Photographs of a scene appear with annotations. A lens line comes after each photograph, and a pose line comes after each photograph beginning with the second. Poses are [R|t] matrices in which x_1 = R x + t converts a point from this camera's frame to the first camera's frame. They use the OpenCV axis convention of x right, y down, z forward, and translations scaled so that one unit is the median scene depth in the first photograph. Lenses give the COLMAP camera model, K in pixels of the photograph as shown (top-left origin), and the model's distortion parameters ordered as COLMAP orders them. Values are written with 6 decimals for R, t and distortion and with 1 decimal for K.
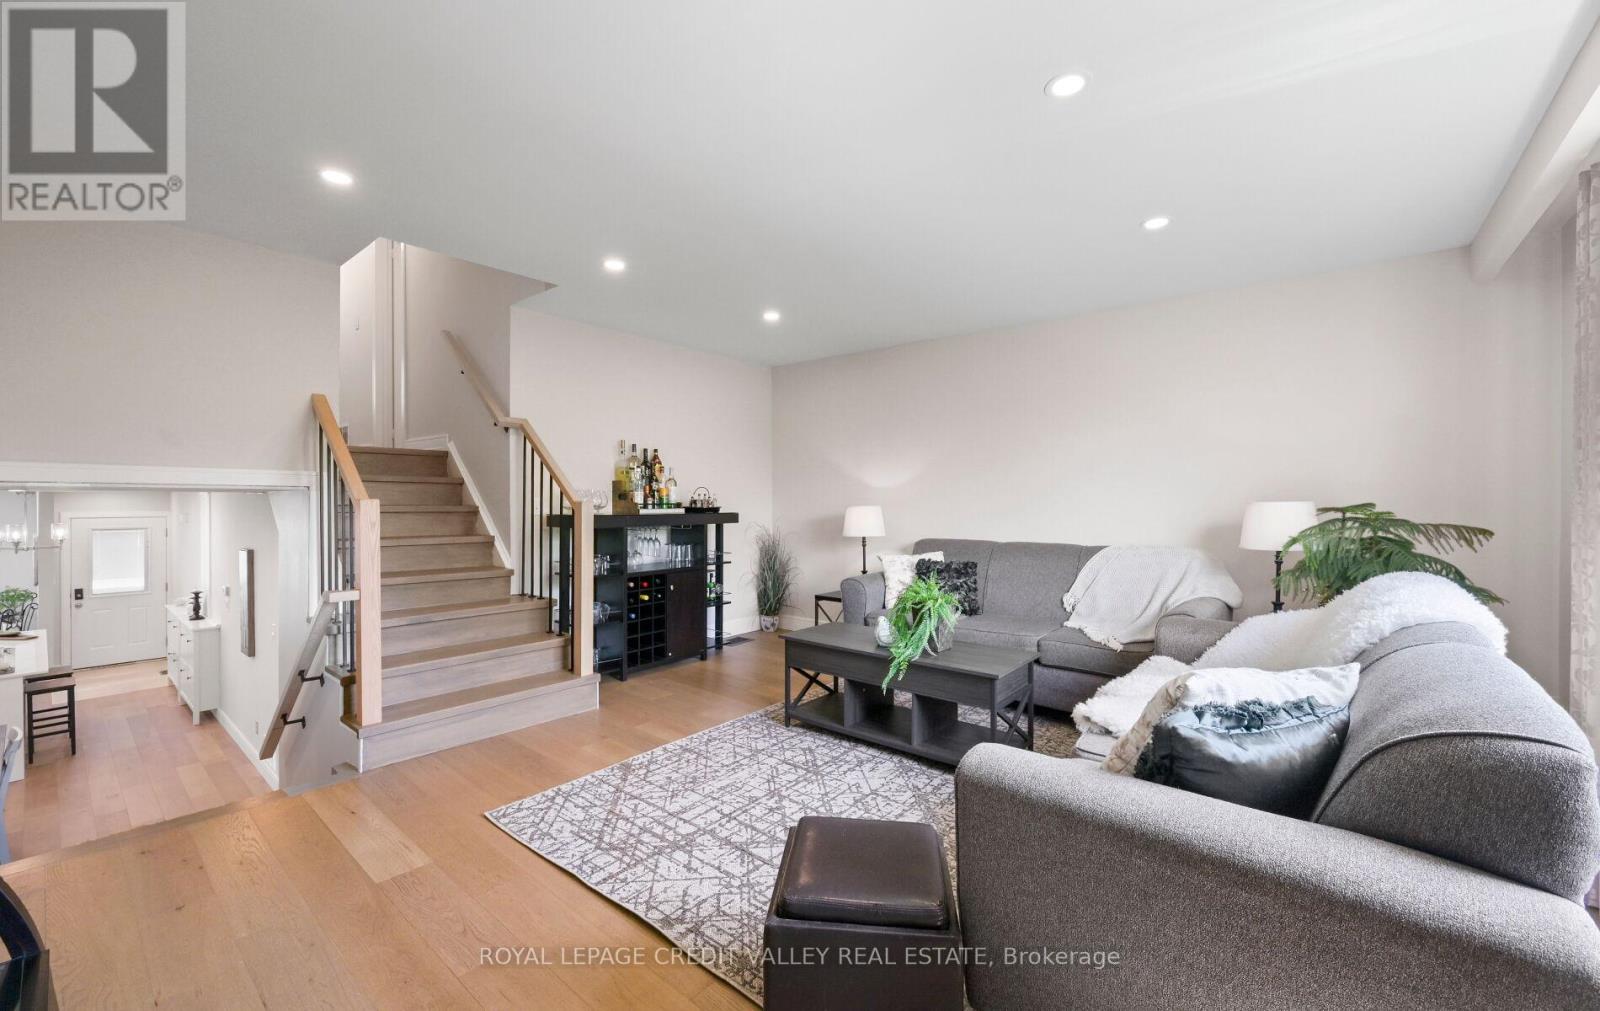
lens RADIAL K [[709.5, 0, 800.0], [0, 709.5, 505.5], [0, 0, 1]] dist [-0.000256, -0.000090]
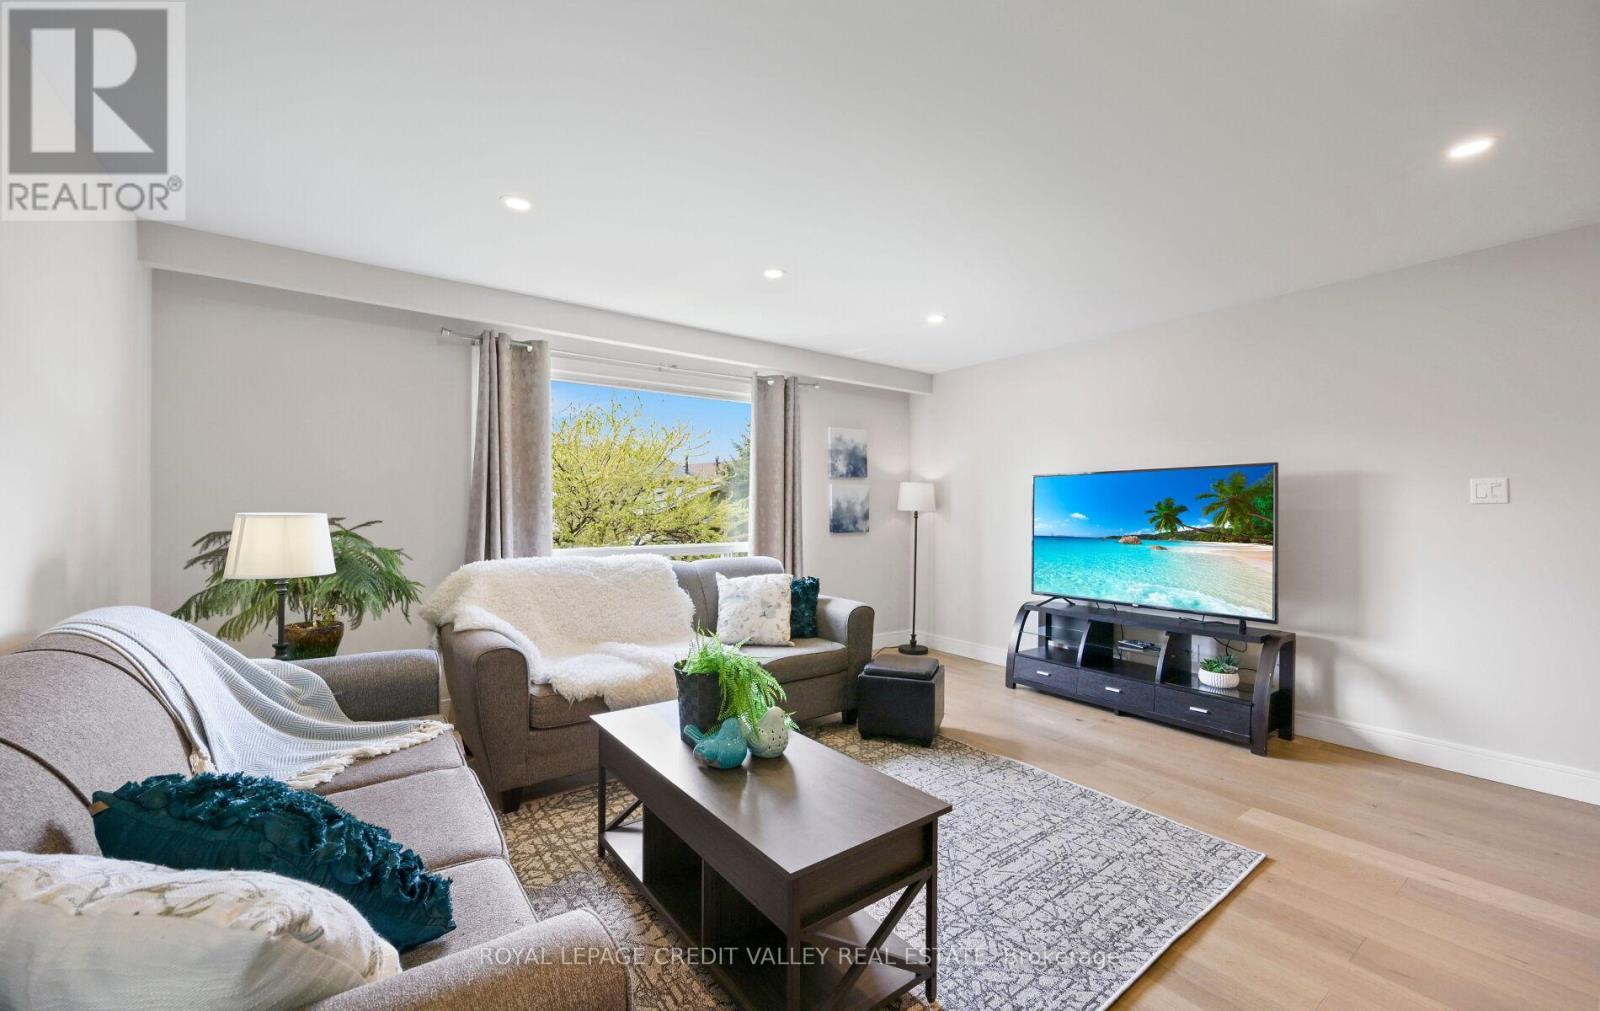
lens RADIAL K [[641.0, 0, 799.6], [0, 641.0, 519.8], [0, 0, 1]] dist [-0.001847, -0.000274]
pose [[-0.973479, -0.008755, 0.228609, -0.036072], [-0.004572, 0.999812, 0.018821, -0.015769], [-0.228731, 0.017277, -0.973336, 1.846601]]
